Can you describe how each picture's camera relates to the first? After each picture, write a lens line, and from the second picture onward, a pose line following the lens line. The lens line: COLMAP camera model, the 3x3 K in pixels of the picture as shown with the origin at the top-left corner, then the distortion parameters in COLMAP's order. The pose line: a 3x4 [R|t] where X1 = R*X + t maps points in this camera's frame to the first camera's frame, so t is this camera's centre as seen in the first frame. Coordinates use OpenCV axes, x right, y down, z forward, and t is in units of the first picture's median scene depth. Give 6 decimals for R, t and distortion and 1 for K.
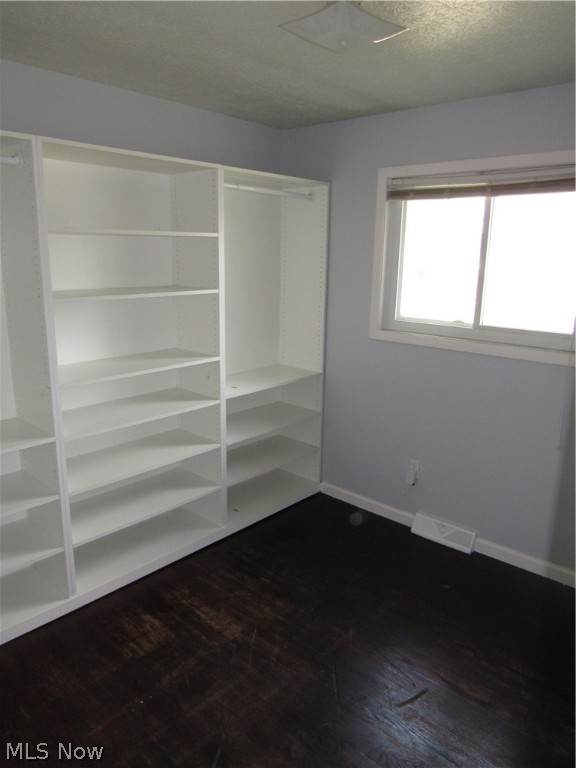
lens RADIAL K [[549.2, 0, 289.6], [0, 549.2, 384.7], [0, 0, 1]] dist [-0.030302, 0.009610]
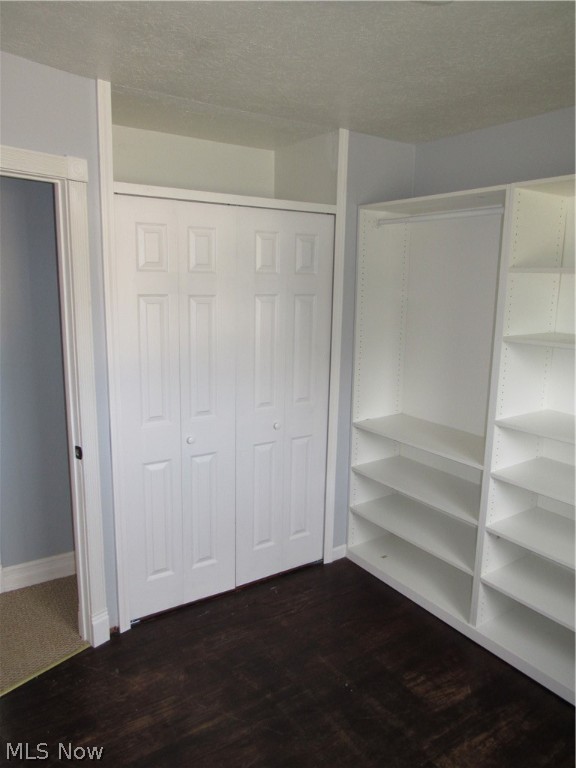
lens RADIAL K [[549.2, 0, 288.1], [0, 549.2, 385.8], [0, 0, 1]] dist [-0.030302, 0.009610]
pose [[-0.246088, 0.163717, -0.955321, 0.627778], [-0.252943, 0.940629, 0.226357, -0.188814], [0.935661, 0.297345, -0.190066, 0.789856]]
